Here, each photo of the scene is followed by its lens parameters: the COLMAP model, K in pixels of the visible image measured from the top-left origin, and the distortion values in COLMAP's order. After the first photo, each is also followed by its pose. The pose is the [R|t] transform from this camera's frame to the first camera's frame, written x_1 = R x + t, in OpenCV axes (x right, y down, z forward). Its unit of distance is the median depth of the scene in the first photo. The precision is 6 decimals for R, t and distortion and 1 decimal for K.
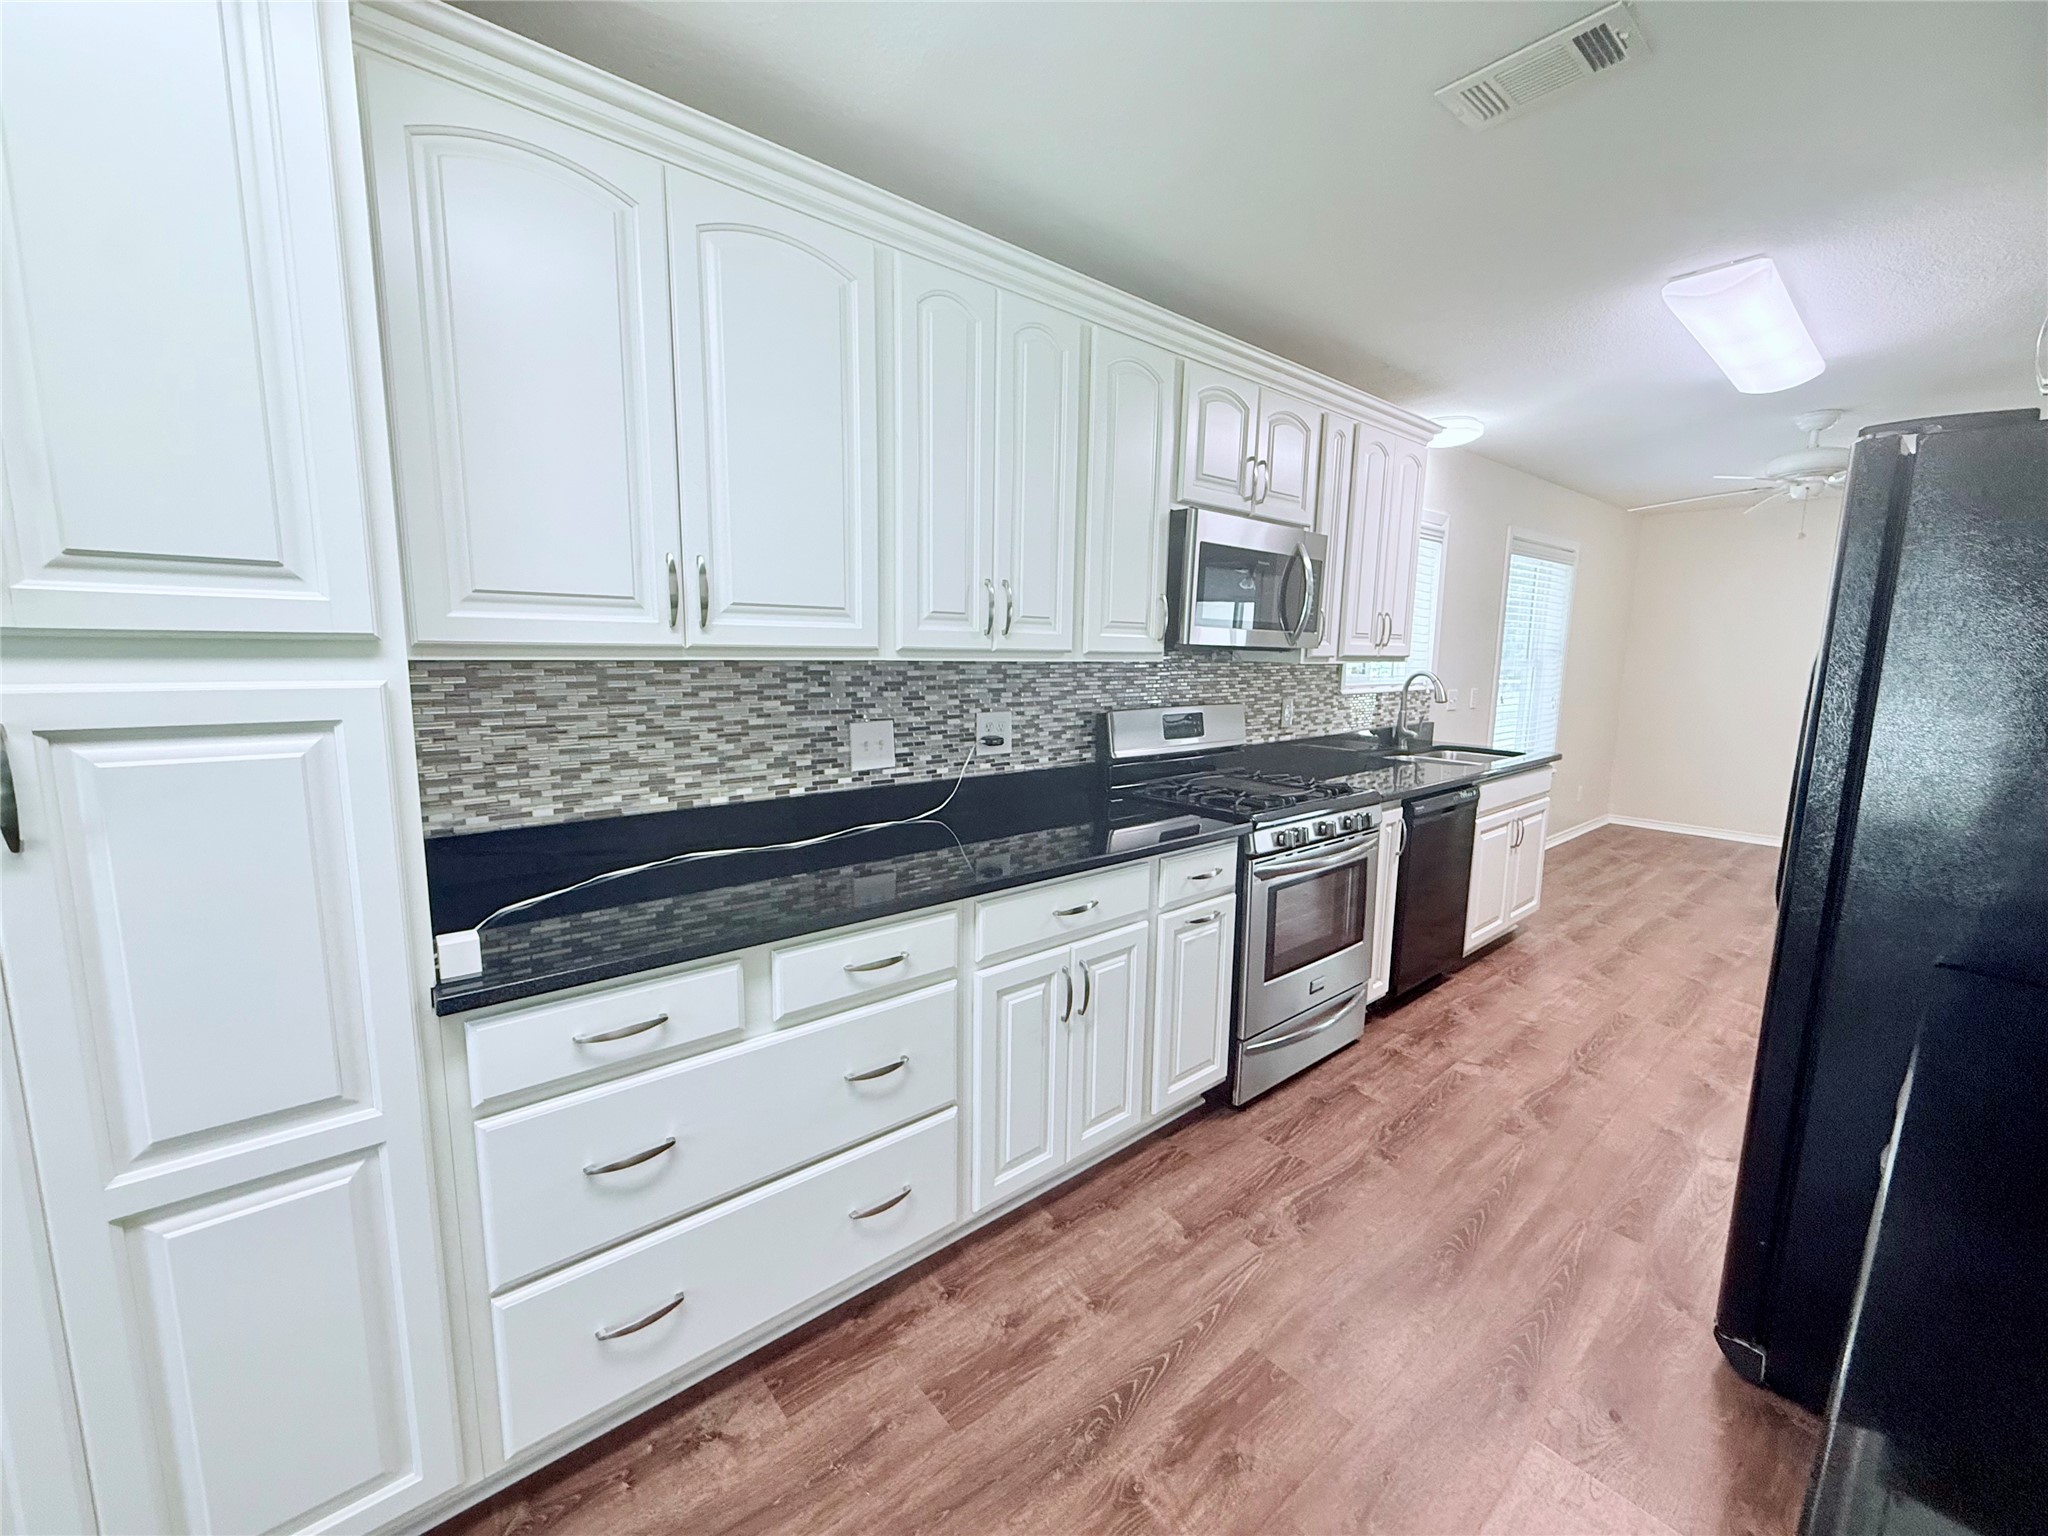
lens RADIAL K [[818.1, 0, 1020.6], [0, 818.1, 766.8], [0, 0, 1]] dist [-0.000629, -0.000294]
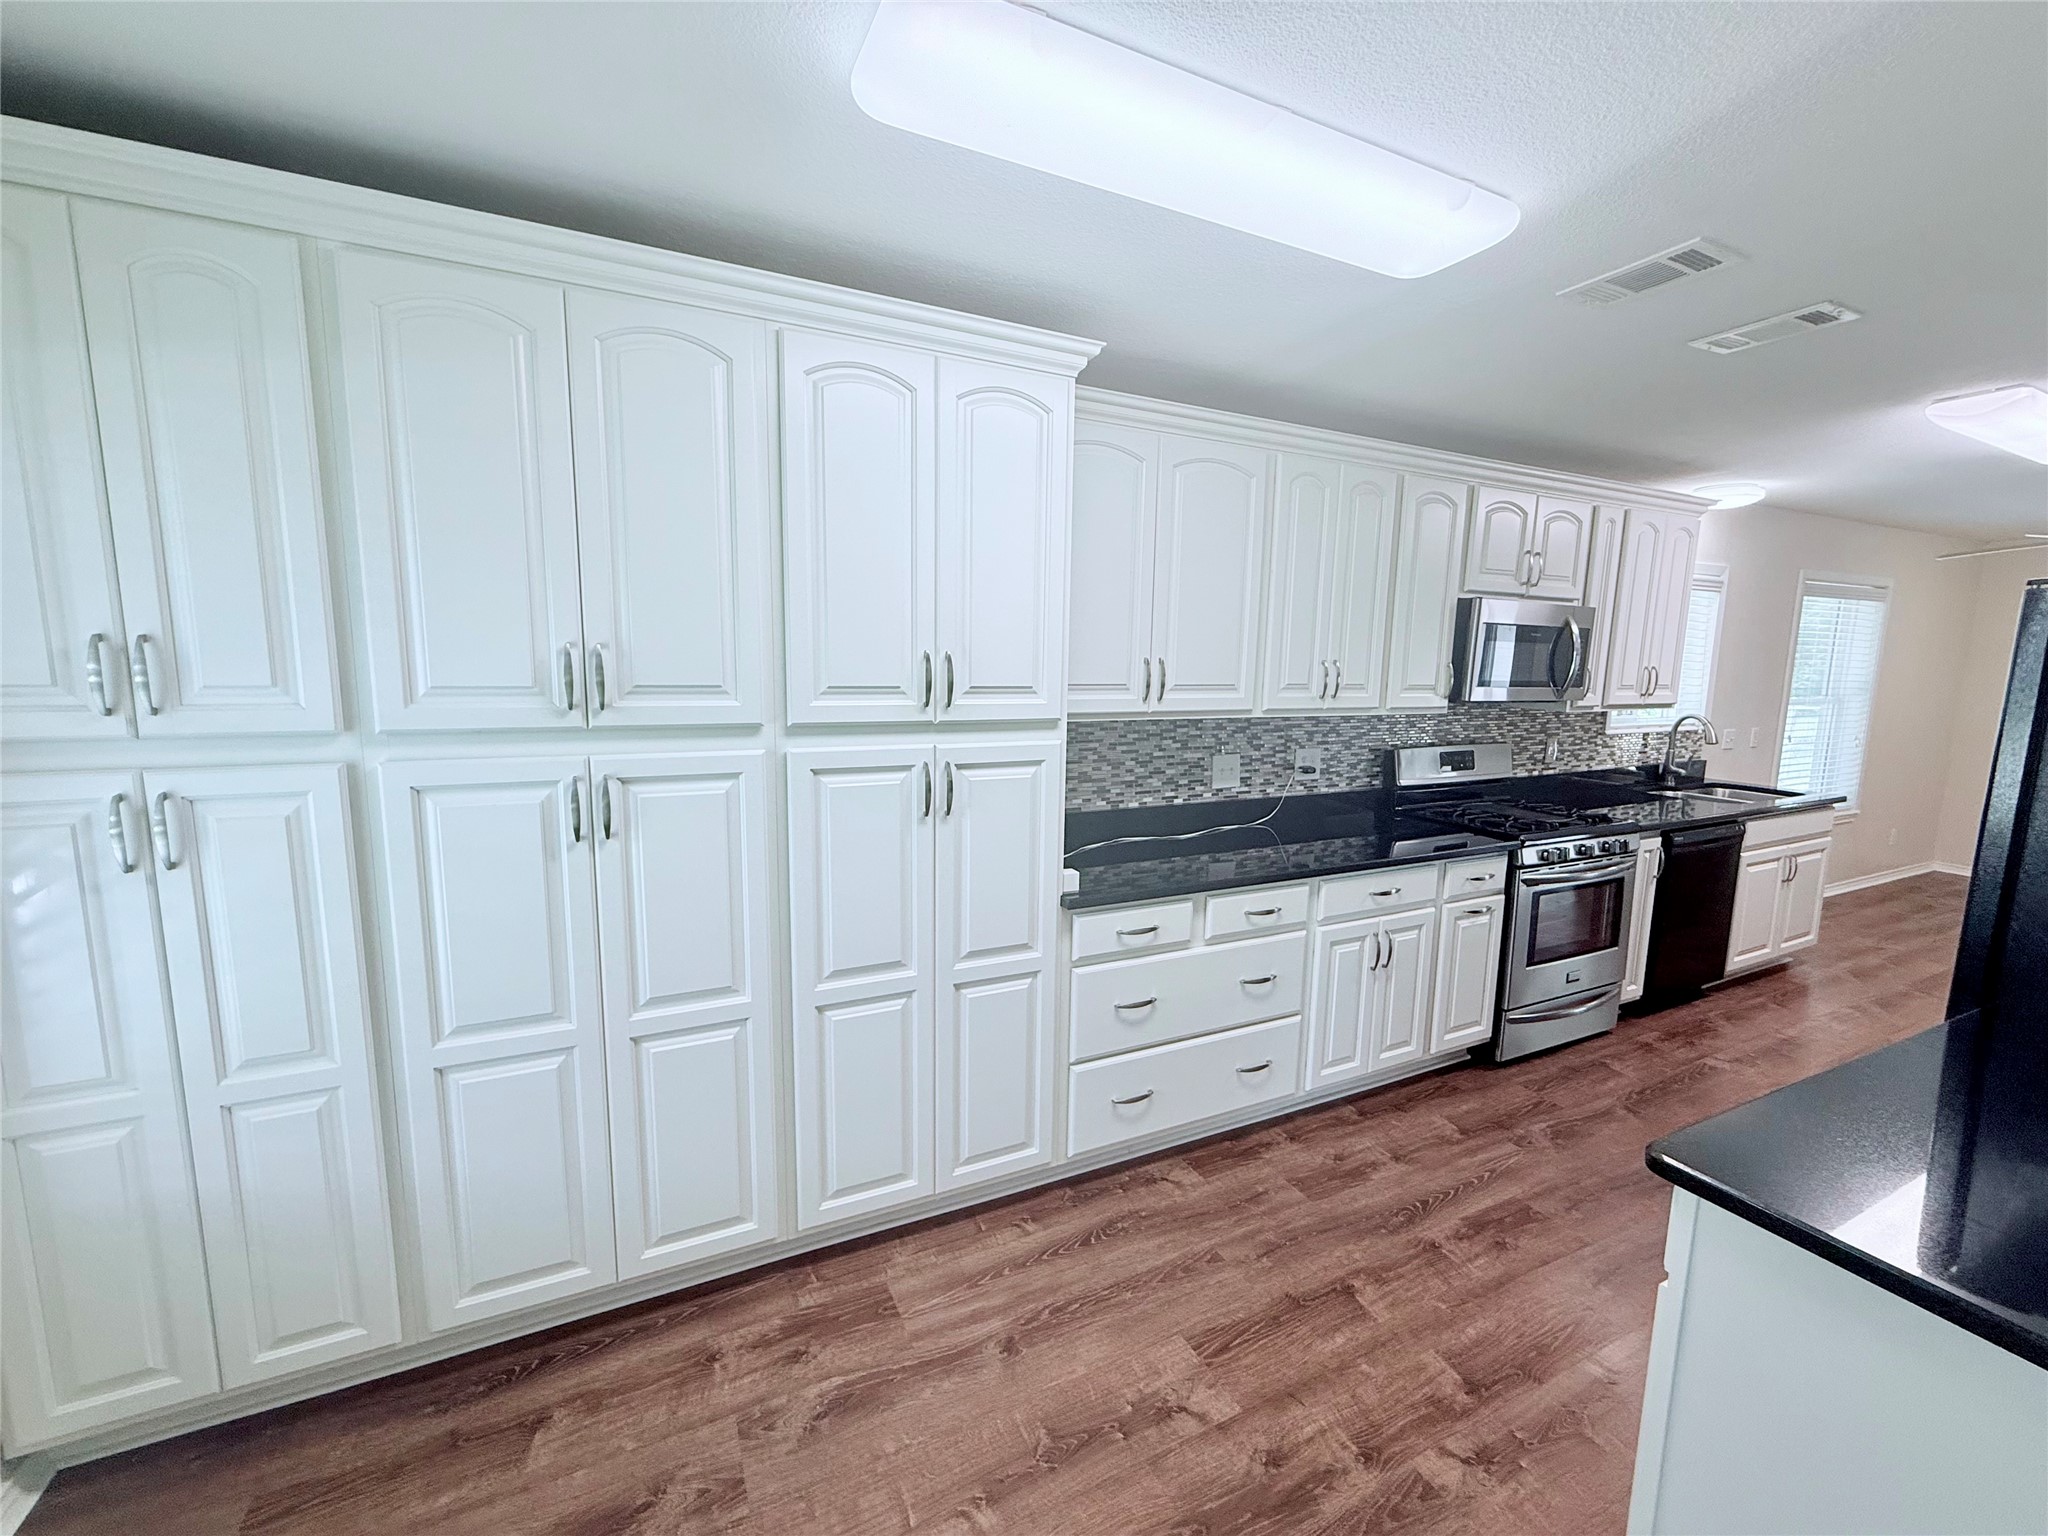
lens RADIAL K [[818.1, 0, 1019.4], [0, 818.1, 766.8], [0, 0, 1]] dist [-0.000629, -0.000294]
pose [[0.967714, 0.035577, -0.249529, -0.187773], [-0.038256, 0.999251, -0.005894, -0.012457], [0.249132, 0.015250, 0.968349, -0.511939]]
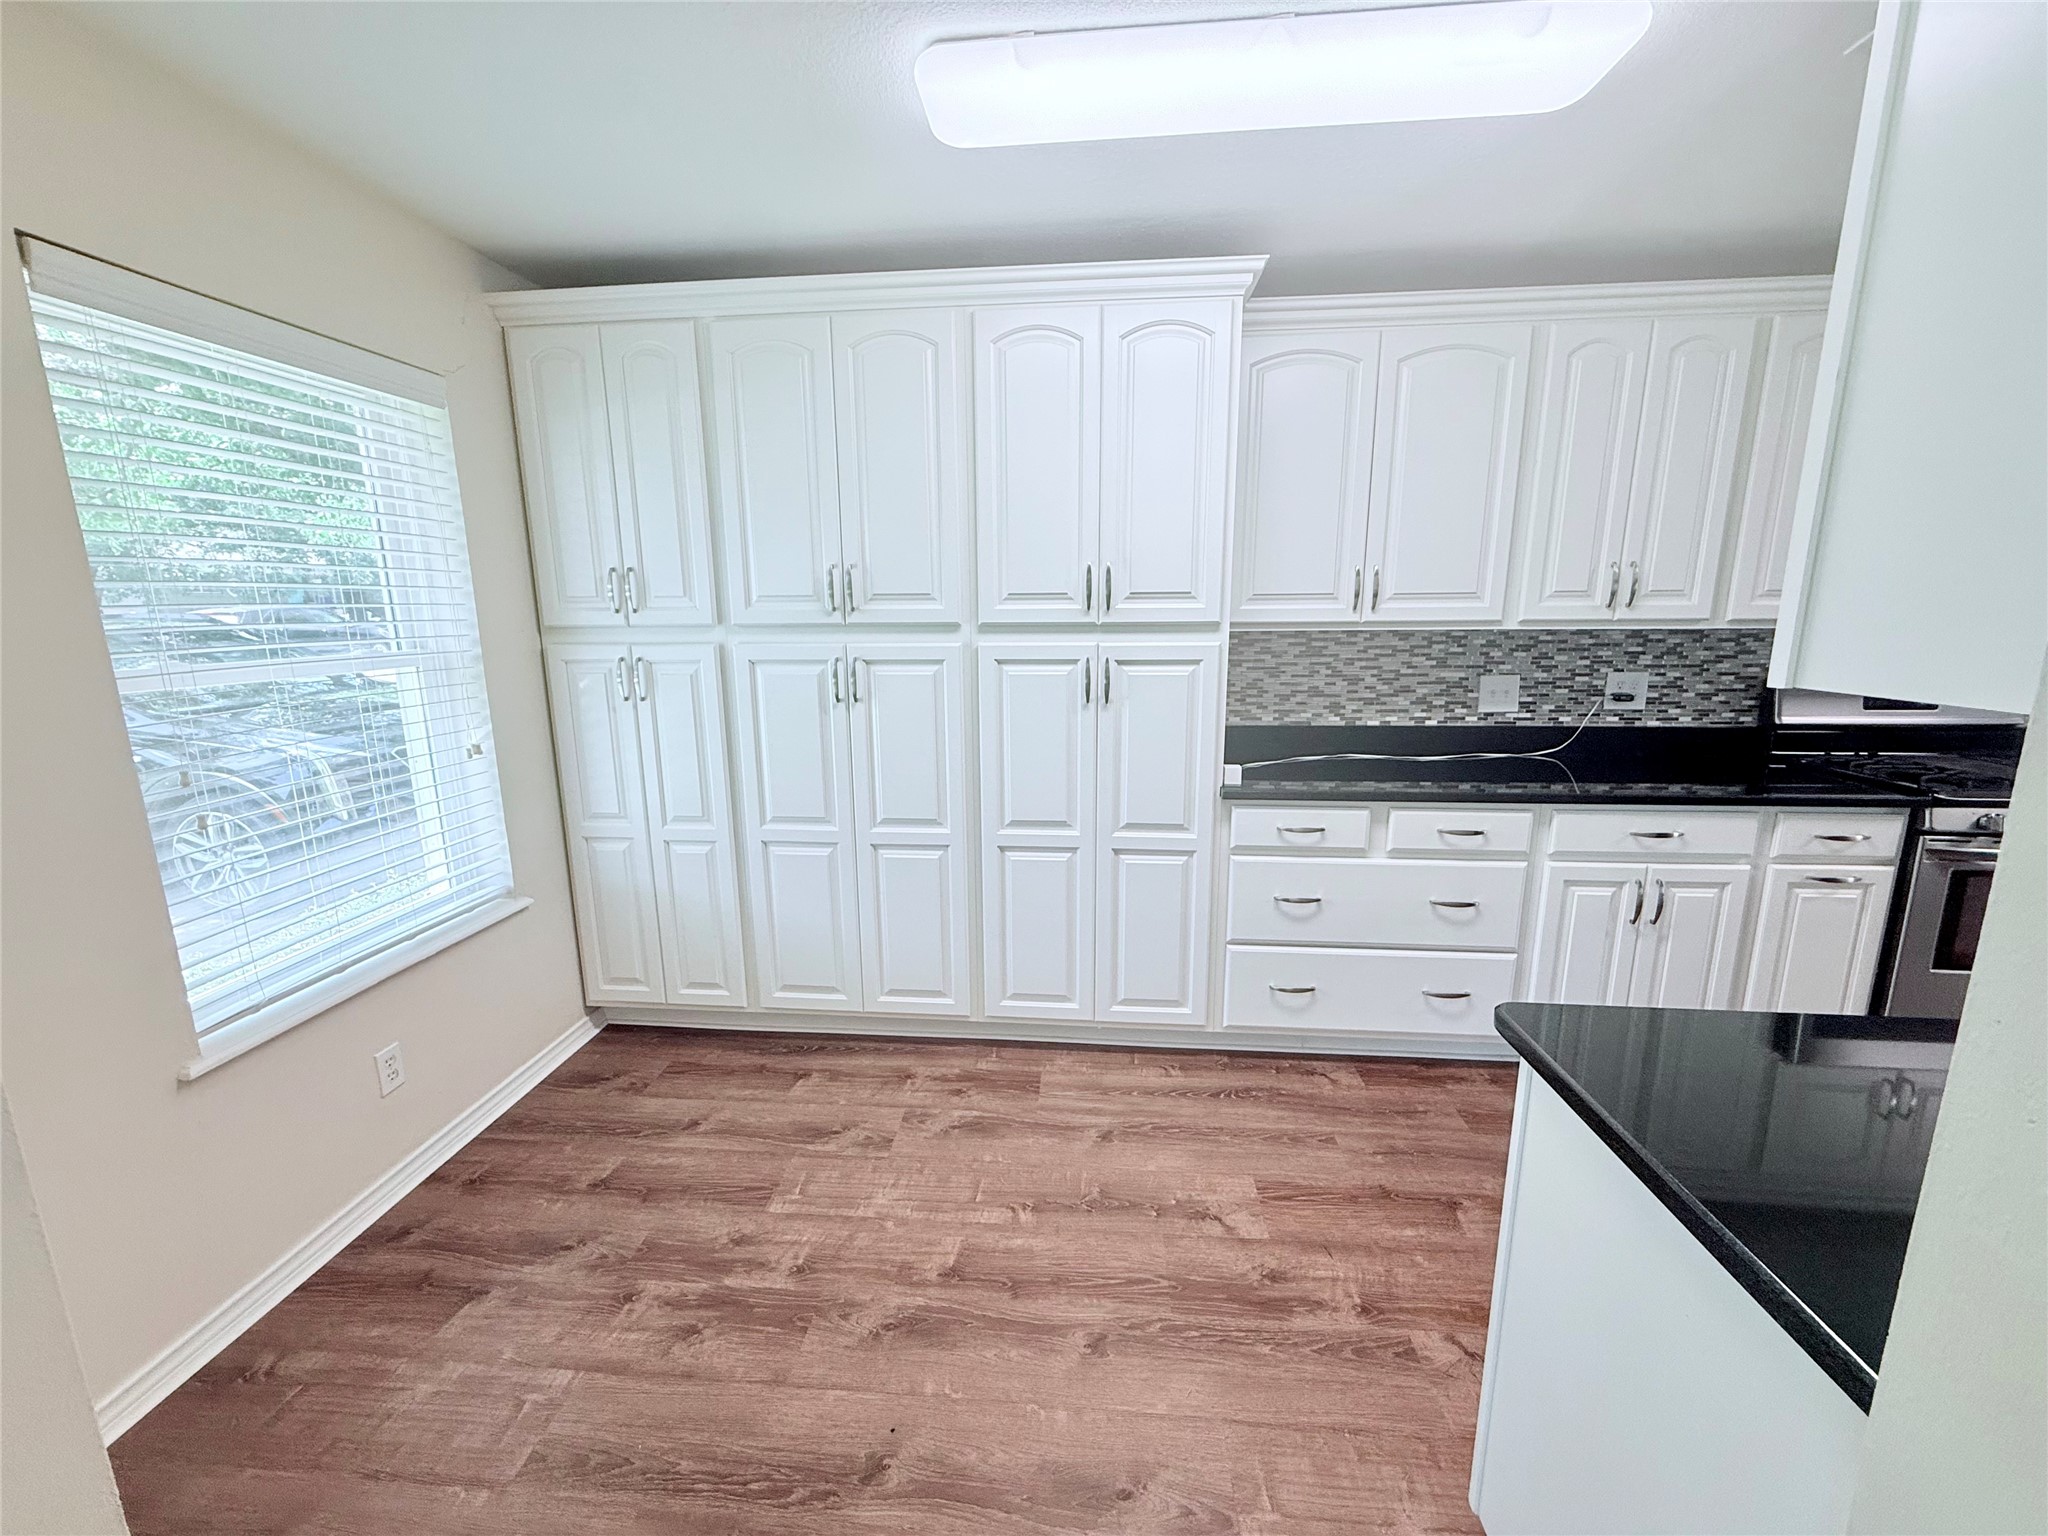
lens RADIAL K [[818.1, 0, 1020.0], [0, 818.1, 767.9], [0, 0, 1]] dist [-0.000629, -0.000294]
pose [[0.703190, 0.120622, -0.700695, 0.223819], [-0.082169, 0.992688, 0.088425, 0.041559], [0.706238, -0.004604, 0.707960, -0.490426]]
